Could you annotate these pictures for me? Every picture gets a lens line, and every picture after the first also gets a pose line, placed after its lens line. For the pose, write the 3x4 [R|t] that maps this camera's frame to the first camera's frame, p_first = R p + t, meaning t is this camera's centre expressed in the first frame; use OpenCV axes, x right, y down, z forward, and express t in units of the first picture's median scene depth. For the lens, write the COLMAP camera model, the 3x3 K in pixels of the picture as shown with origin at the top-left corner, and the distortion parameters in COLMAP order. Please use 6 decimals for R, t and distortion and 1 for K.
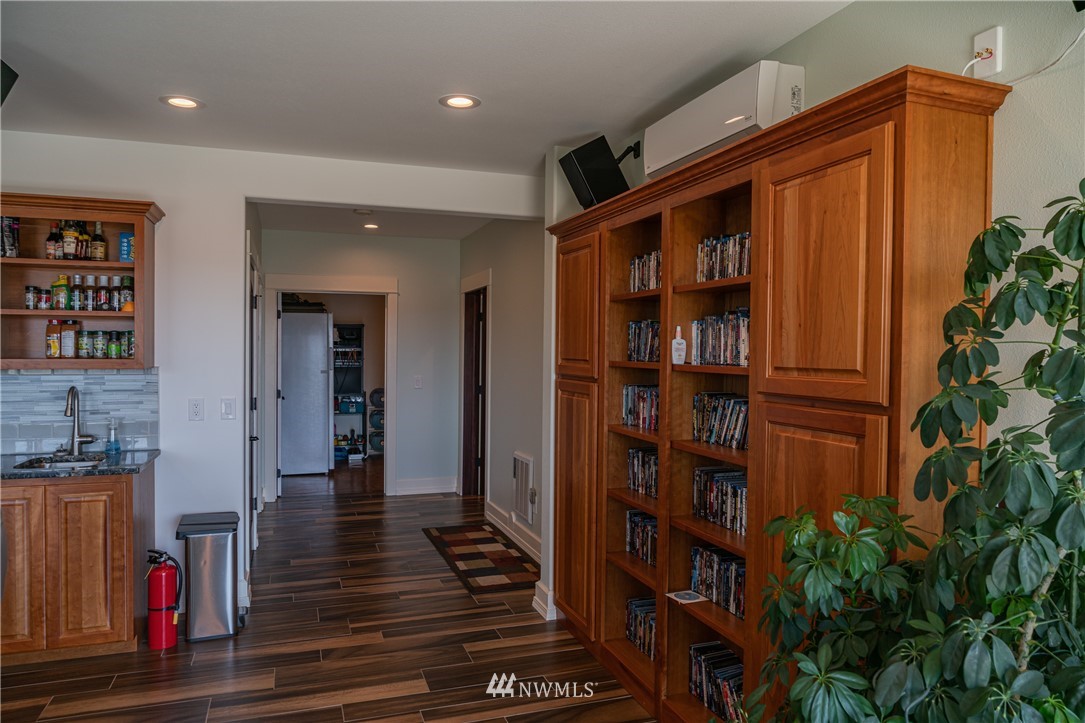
lens RADIAL K [[716.9, 0, 540.0], [0, 716.9, 366.5], [0, 0, 1]] dist [-0.030590, 0.017456]
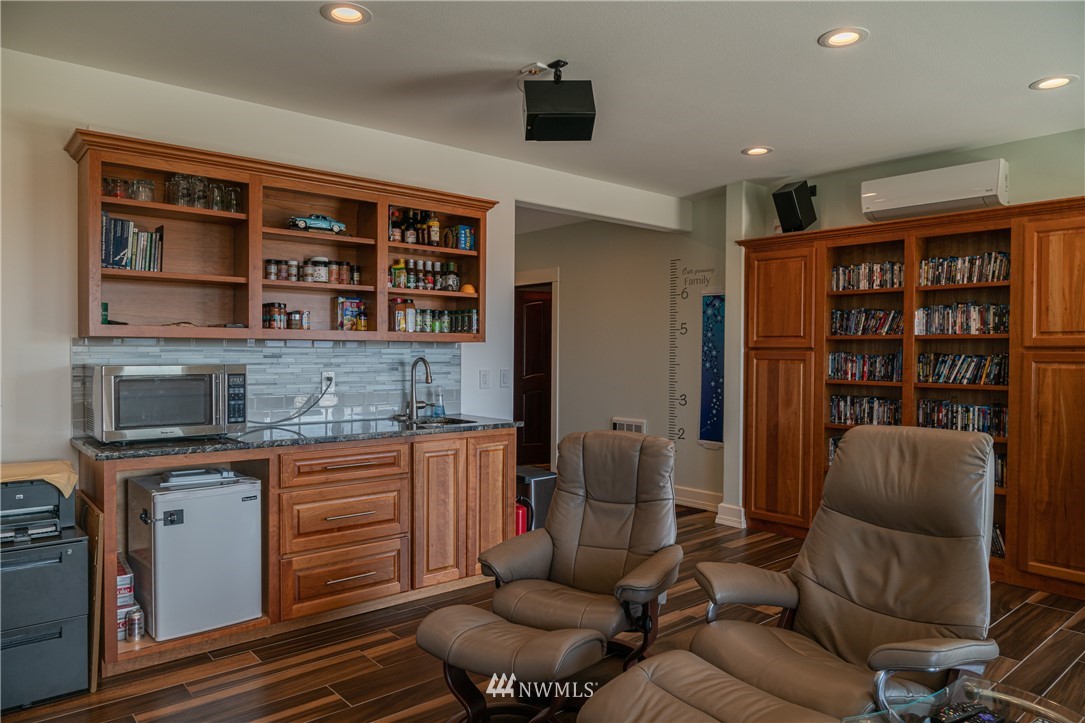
lens RADIAL K [[716.9, 0, 540.0], [0, 716.9, 366.5], [0, 0, 1]] dist [-0.030590, 0.017456]
pose [[0.932220, -0.010703, 0.361734, -1.160419], [0.010840, 0.999940, 0.001651, 0.055169], [-0.361730, 0.002382, 0.932280, -0.180680]]
